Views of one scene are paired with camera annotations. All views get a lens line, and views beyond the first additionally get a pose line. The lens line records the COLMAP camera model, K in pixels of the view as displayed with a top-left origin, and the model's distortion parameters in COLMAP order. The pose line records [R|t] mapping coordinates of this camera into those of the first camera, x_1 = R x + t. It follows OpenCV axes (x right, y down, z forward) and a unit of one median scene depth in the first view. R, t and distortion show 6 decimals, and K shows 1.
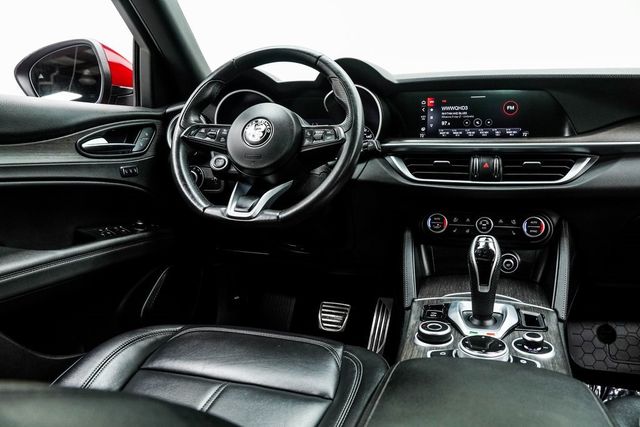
lens RADIAL K [[478.8, 0, 320.0], [0, 478.8, 213.5], [0, 0, 1]] dist [-0.129415, 0.083000]
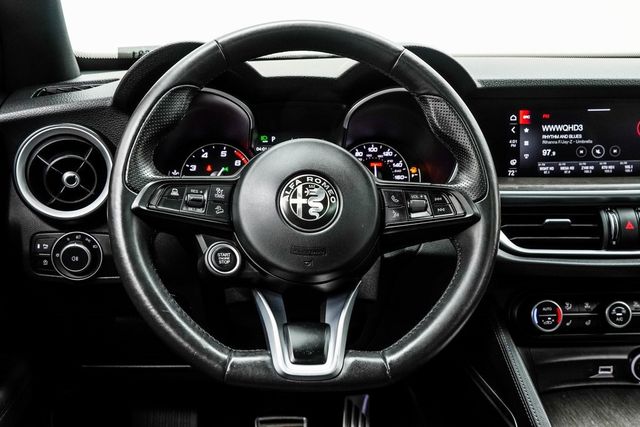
lens RADIAL K [[722.6, 0, 320.0], [0, 722.6, 213.5], [0, 0, 1]] dist [0.002602, 0.274529]
pose [[0.918122, -0.067810, 0.390453, -0.400099], [0.043783, 0.996577, 0.070122, -0.197556], [-0.393871, -0.047285, 0.917949, 0.248361]]
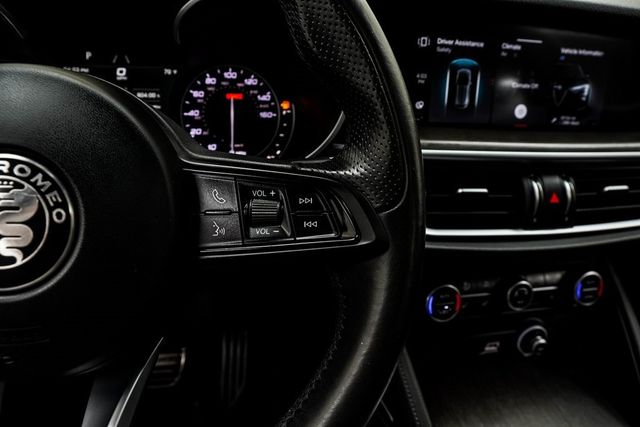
lens RADIAL K [[478.8, 0, 320.0], [0, 478.8, 213.5], [0, 0, 1]] dist [-0.129415, 0.083000]
pose [[0.851413, -0.149572, 0.502717, -0.103970], [-0.005328, 0.955960, 0.293448, -0.220350], [-0.524469, -0.252524, 0.813120, 0.696109]]
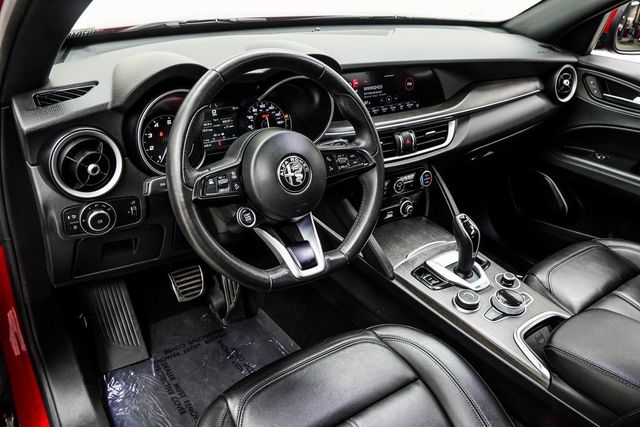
lens RADIAL K [[495.6, 0, 320.0], [0, 495.6, 213.5], [0, 0, 1]] dist [-0.126304, 0.094134]
pose [[0.600693, -0.343968, 0.721702, -0.708982], [0.056510, 0.918724, 0.390836, -0.414943], [-0.797480, -0.193989, 0.571309, 0.414702]]
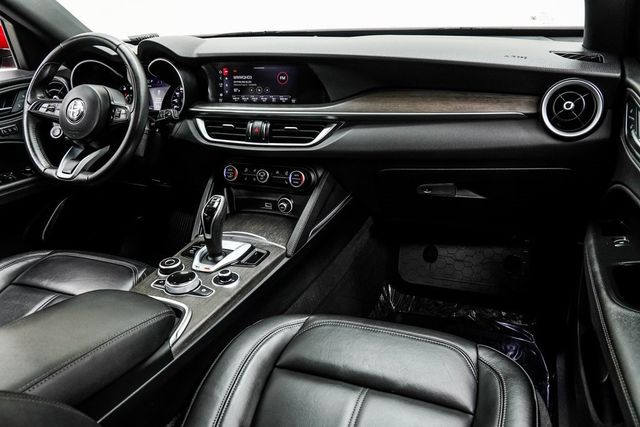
lens RADIAL K [[513.4, 0, 320.0], [0, 513.4, 213.5], [0, 0, 1]] dist [-0.121207, 0.119484]
pose [[0.997078, -0.002264, -0.076362, 0.594670], [0.019735, 0.973269, 0.228820, -0.183330], [0.073803, -0.229659, 0.970469, -0.324238]]
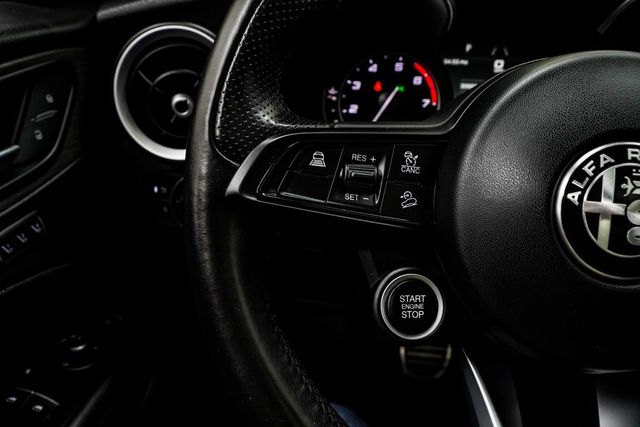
lens RADIAL K [[478.8, 0, 320.0], [0, 478.8, 213.5], [0, 0, 1]] dist [-0.129415, 0.083000]
pose [[0.986522, -0.070483, 0.147672, -0.280634], [0.023970, 0.954986, 0.295681, -0.217680], [-0.161865, -0.288156, 0.943804, 0.764133]]
